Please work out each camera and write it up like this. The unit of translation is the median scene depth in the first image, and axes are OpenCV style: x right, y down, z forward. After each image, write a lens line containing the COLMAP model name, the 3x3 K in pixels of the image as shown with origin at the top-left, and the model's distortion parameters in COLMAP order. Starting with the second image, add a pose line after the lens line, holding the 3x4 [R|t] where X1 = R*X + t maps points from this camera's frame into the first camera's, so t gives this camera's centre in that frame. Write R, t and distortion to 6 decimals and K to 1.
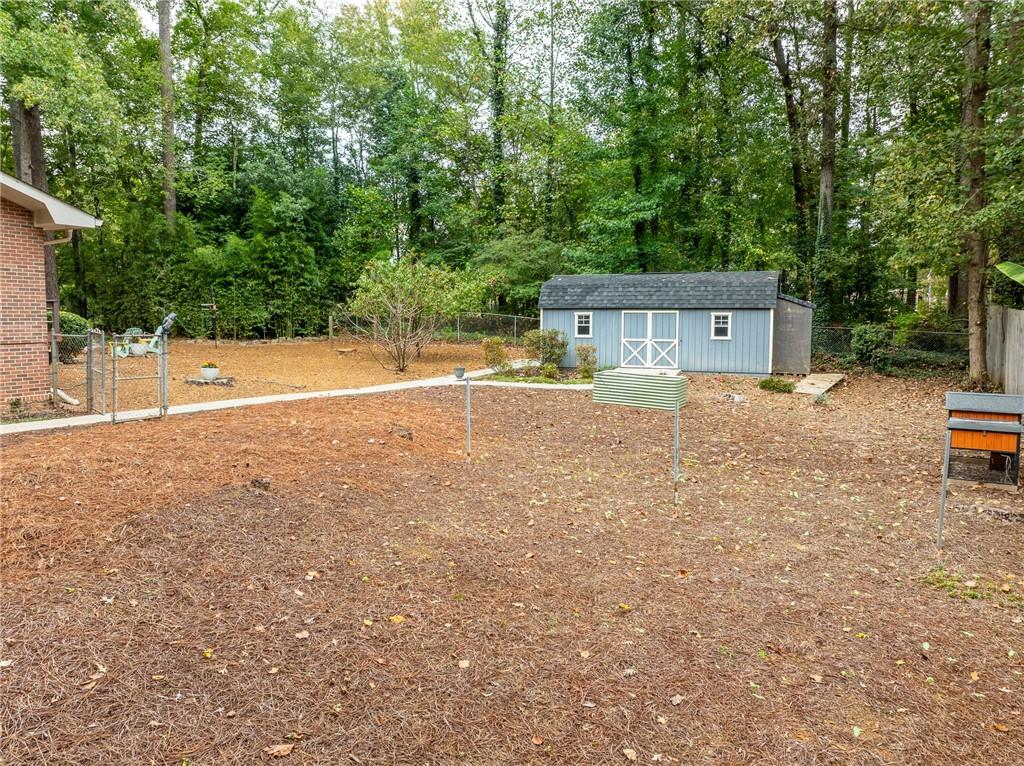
lens RADIAL K [[724.1, 0, 516.4], [0, 724.1, 379.7], [0, 0, 1]] dist [-0.040339, 0.003625]
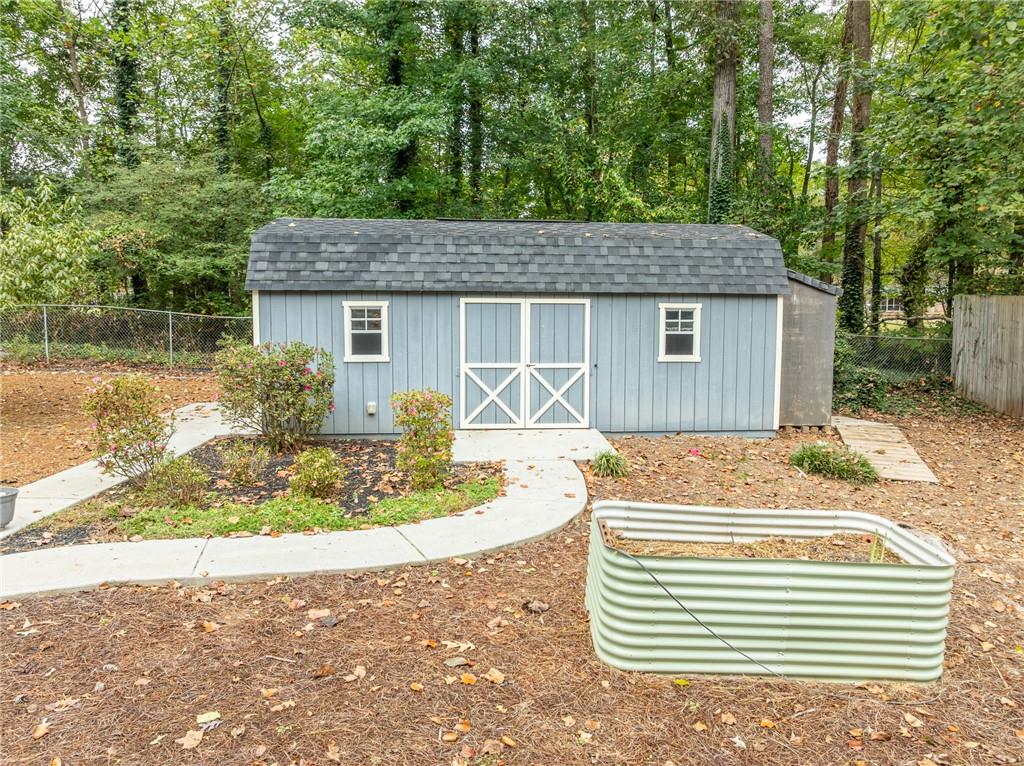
lens RADIAL K [[724.1, 0, 516.4], [0, 724.1, 379.7], [0, 0, 1]] dist [-0.040339, 0.003625]
pose [[0.891409, -0.038723, 0.451542, -0.019772], [0.036521, 0.999240, 0.013593, -0.052420], [-0.451725, 0.004373, 0.892147, 0.612217]]
